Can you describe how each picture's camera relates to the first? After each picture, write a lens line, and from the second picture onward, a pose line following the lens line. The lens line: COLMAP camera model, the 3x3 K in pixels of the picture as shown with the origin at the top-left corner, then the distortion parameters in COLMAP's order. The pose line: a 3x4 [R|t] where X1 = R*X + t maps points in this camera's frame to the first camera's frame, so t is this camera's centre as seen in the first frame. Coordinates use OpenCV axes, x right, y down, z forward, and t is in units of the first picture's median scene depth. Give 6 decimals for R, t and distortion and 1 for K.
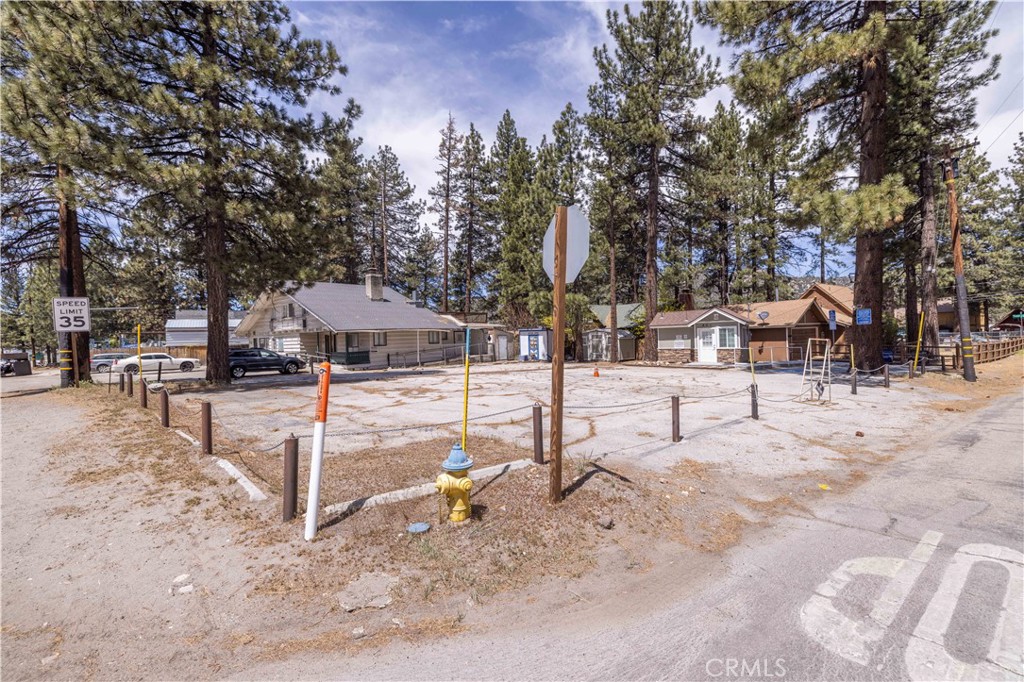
lens RADIAL K [[427.6, 0, 510.3], [0, 427.6, 336.3], [0, 0, 1]] dist [-0.000604, -0.000140]
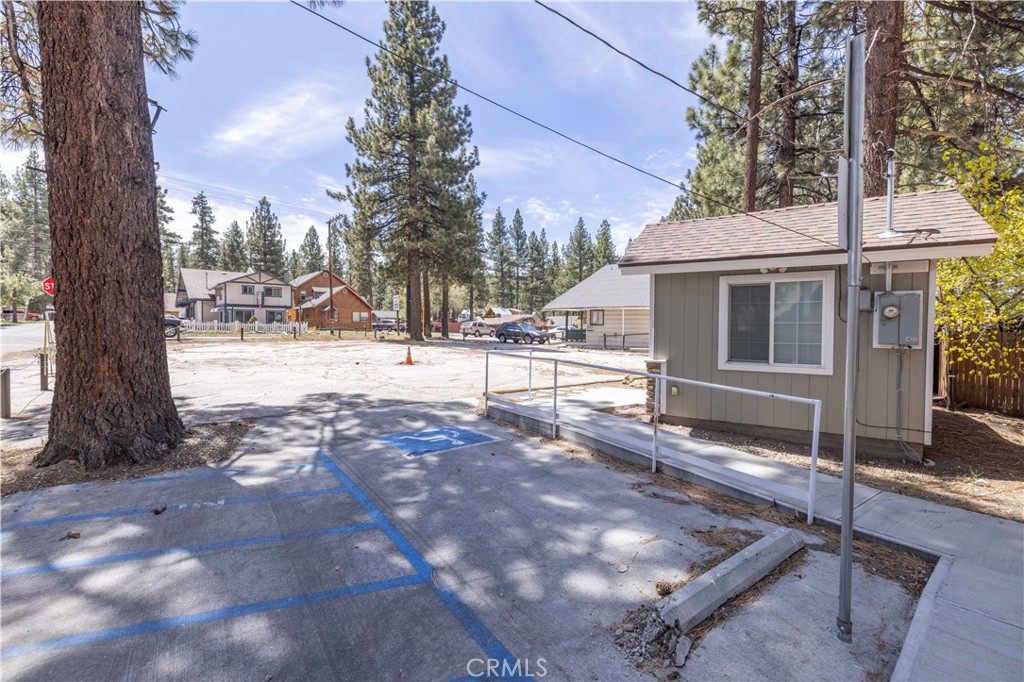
lens RADIAL K [[447.6, 0, 508.1], [0, 447.6, 343.2], [0, 0, 1]] dist [0.000140, -0.000338]
pose [[0.054557, 0.067562, -0.996222, 0.560069], [-0.013410, 0.997668, 0.066926, -0.001496], [0.998421, 0.009708, 0.055336, 0.603661]]
